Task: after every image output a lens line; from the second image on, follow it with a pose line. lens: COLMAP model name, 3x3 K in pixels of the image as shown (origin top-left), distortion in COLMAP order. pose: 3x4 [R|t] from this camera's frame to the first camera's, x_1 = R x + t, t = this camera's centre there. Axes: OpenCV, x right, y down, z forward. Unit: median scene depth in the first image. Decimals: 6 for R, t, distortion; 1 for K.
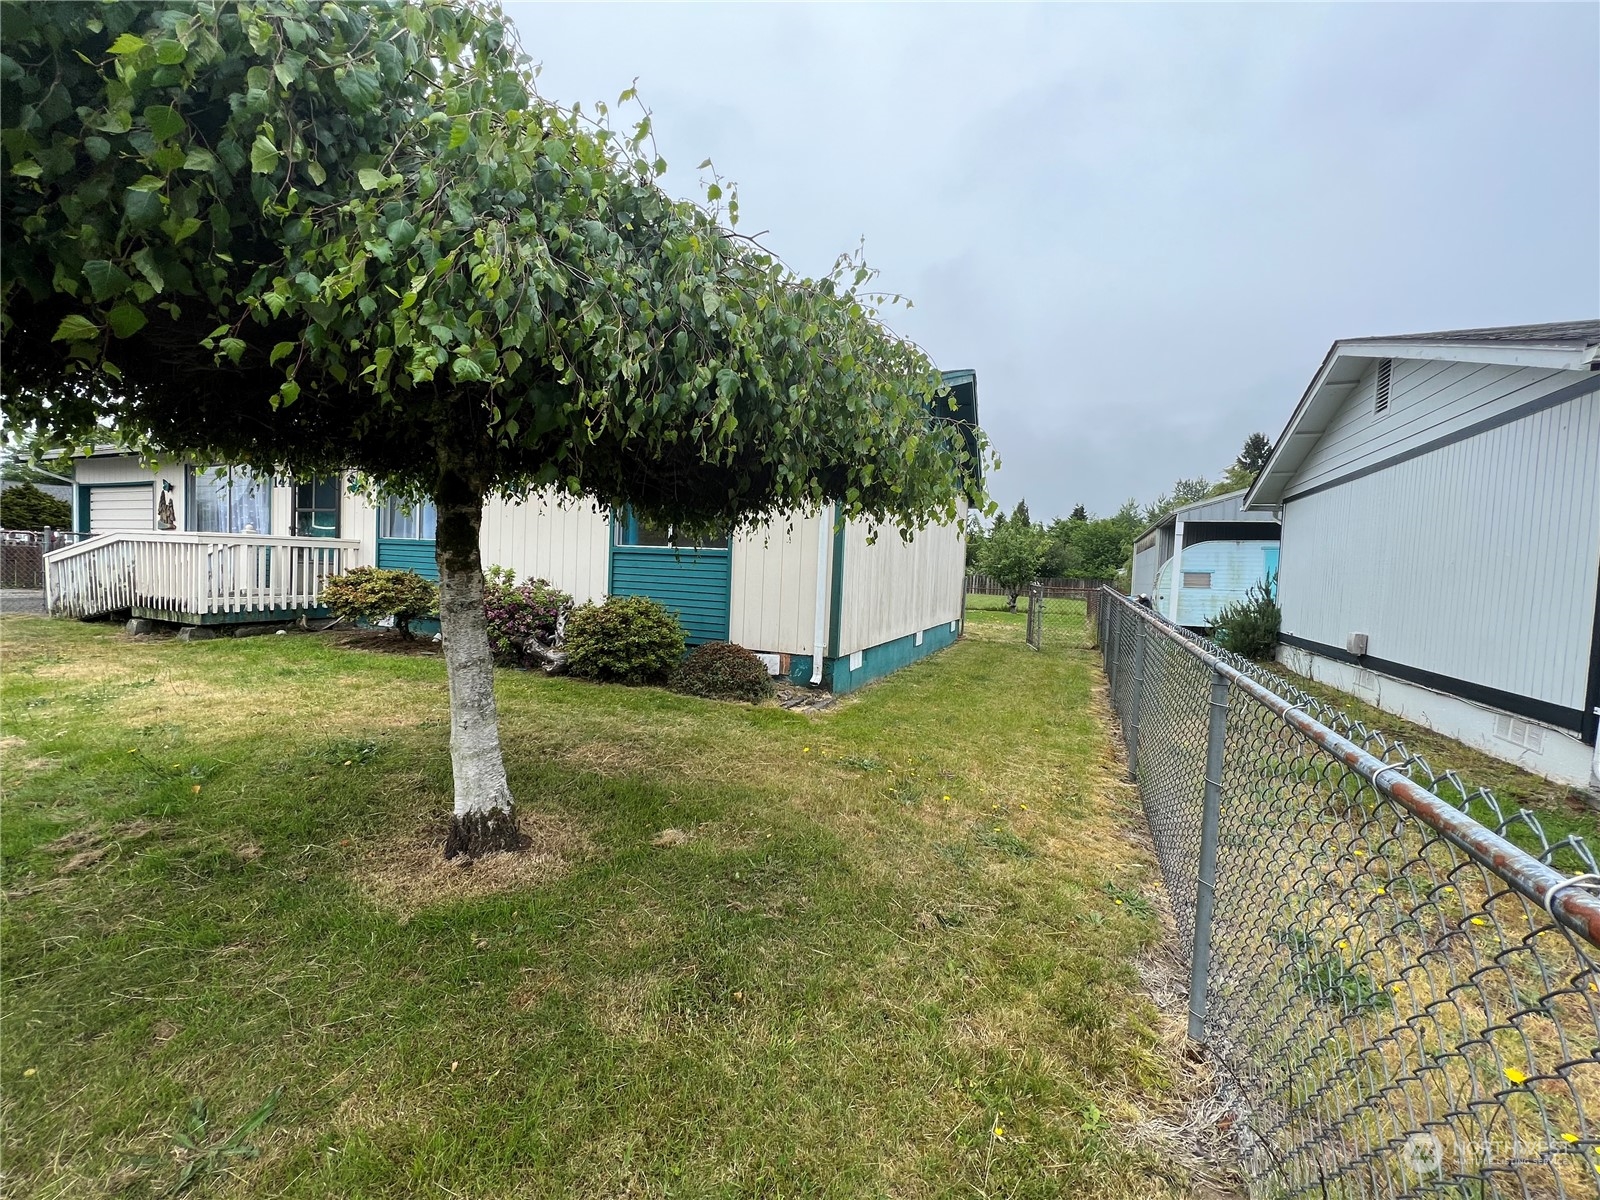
lens RADIAL K [[647.9, 0, 800.0], [0, 647.9, 600.0], [0, 0, 1]] dist [-0.000299, 0.000383]
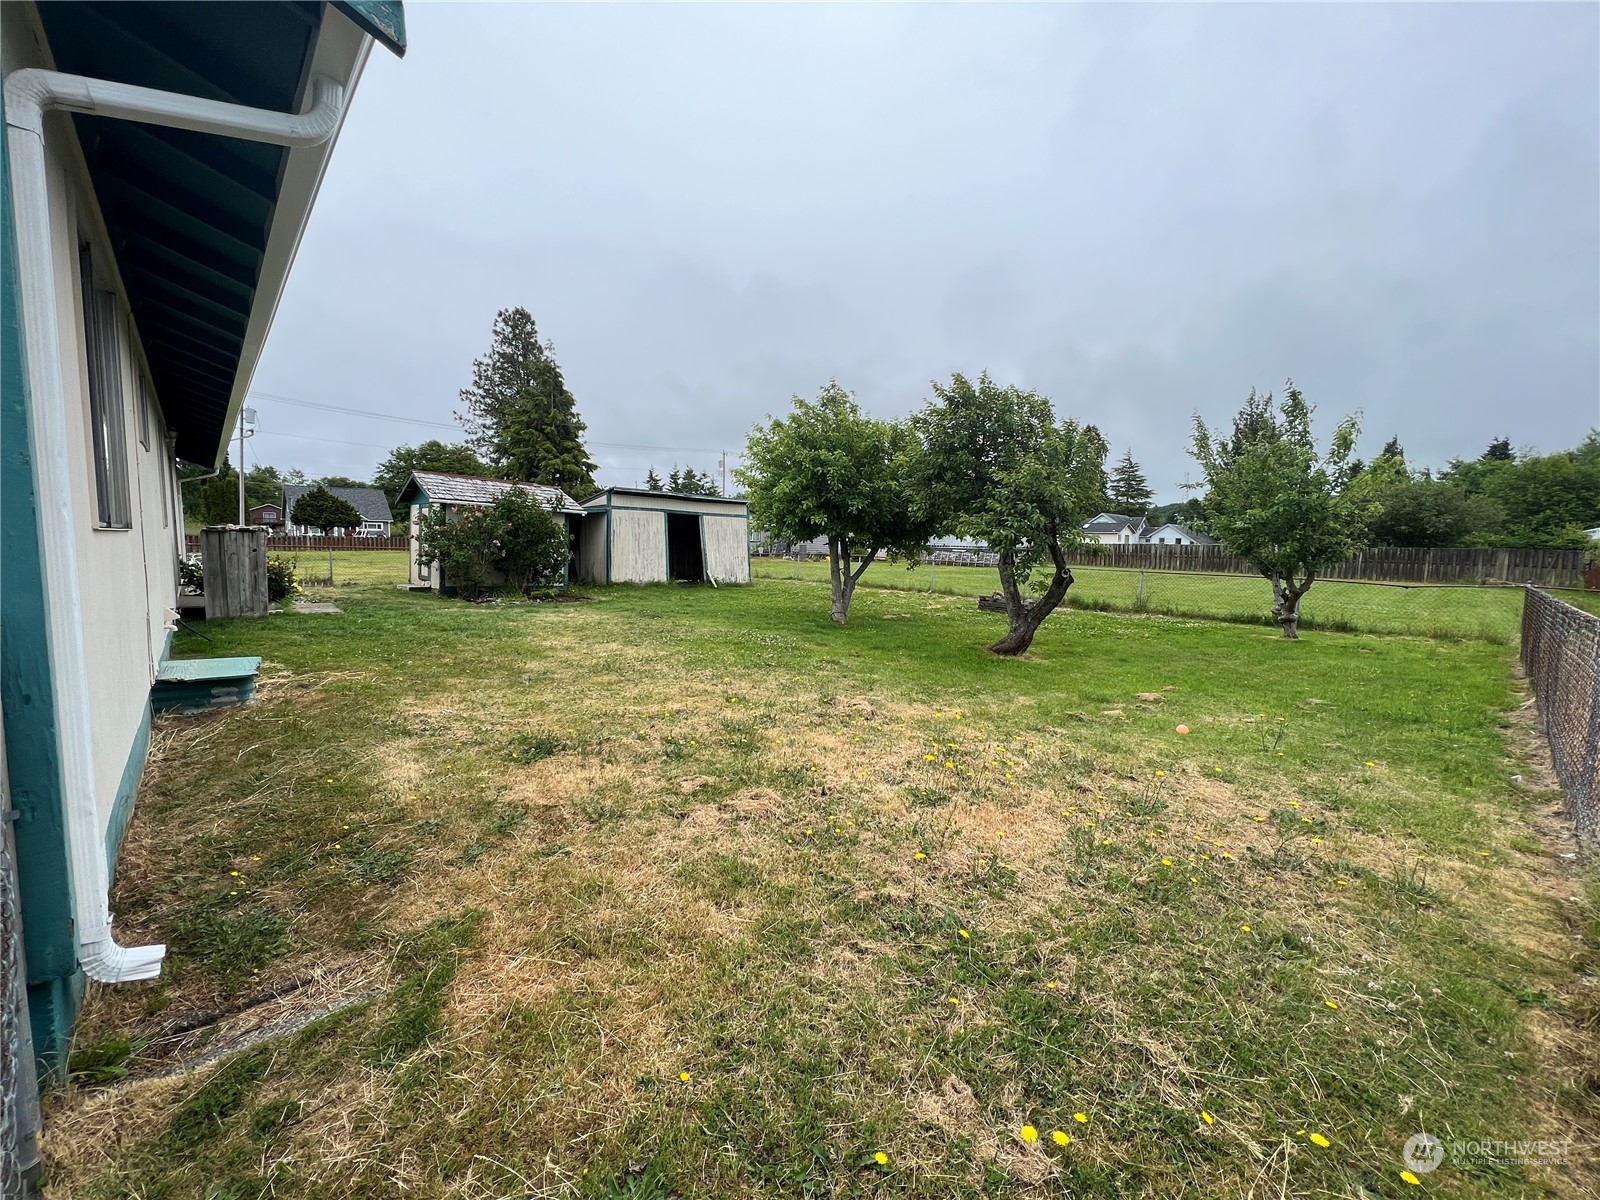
lens RADIAL K [[647.9, 0, 800.0], [0, 647.9, 600.0], [0, 0, 1]] dist [-0.000299, 0.000383]
pose [[0.915851, 0.011797, -0.401345, 0.049207], [0.002714, 0.999364, 0.035566, -0.004776], [0.401509, -0.033663, 0.915236, 0.114850]]
